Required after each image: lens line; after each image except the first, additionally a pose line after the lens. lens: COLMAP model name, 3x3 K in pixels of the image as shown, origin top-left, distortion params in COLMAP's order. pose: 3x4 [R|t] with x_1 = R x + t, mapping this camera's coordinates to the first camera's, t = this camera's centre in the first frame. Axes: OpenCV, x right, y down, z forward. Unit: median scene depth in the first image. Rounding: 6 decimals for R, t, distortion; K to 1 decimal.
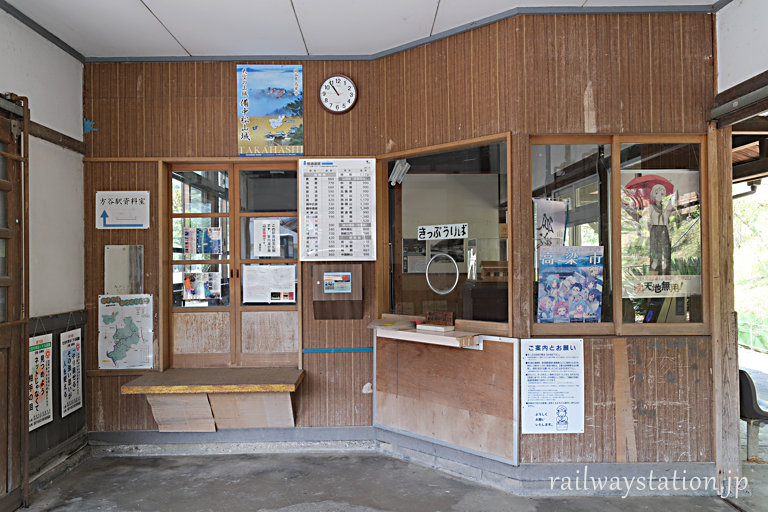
lens RADIAL K [[566.4, 0, 384.0], [0, 566.4, 255.9], [0, 0, 1]] dist [-0.000467, -0.001360]
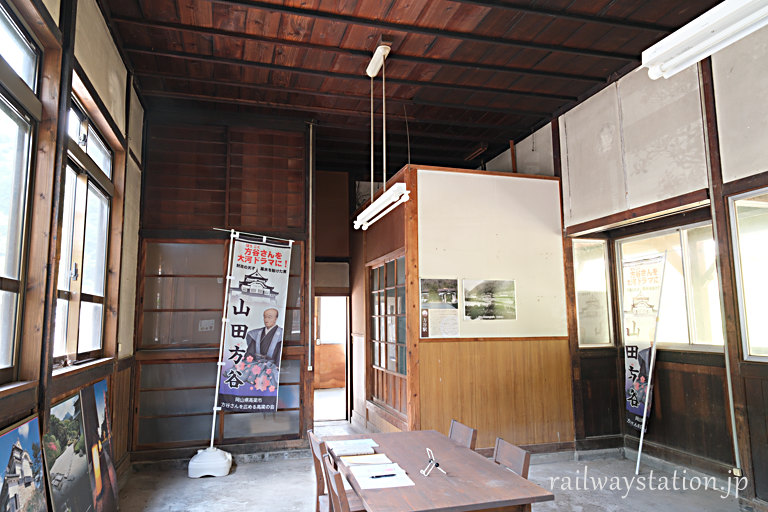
lens RADIAL K [[522.1, 0, 383.0], [0, 522.1, 255.1], [0, 0, 1]] dist [0.003600, 0.000201]
pose [[0.966880, 0.028165, 0.253674, -0.136504], [0.001672, 0.993173, -0.116643, 0.007899], [-0.255227, 0.113204, 0.960231, 0.488246]]
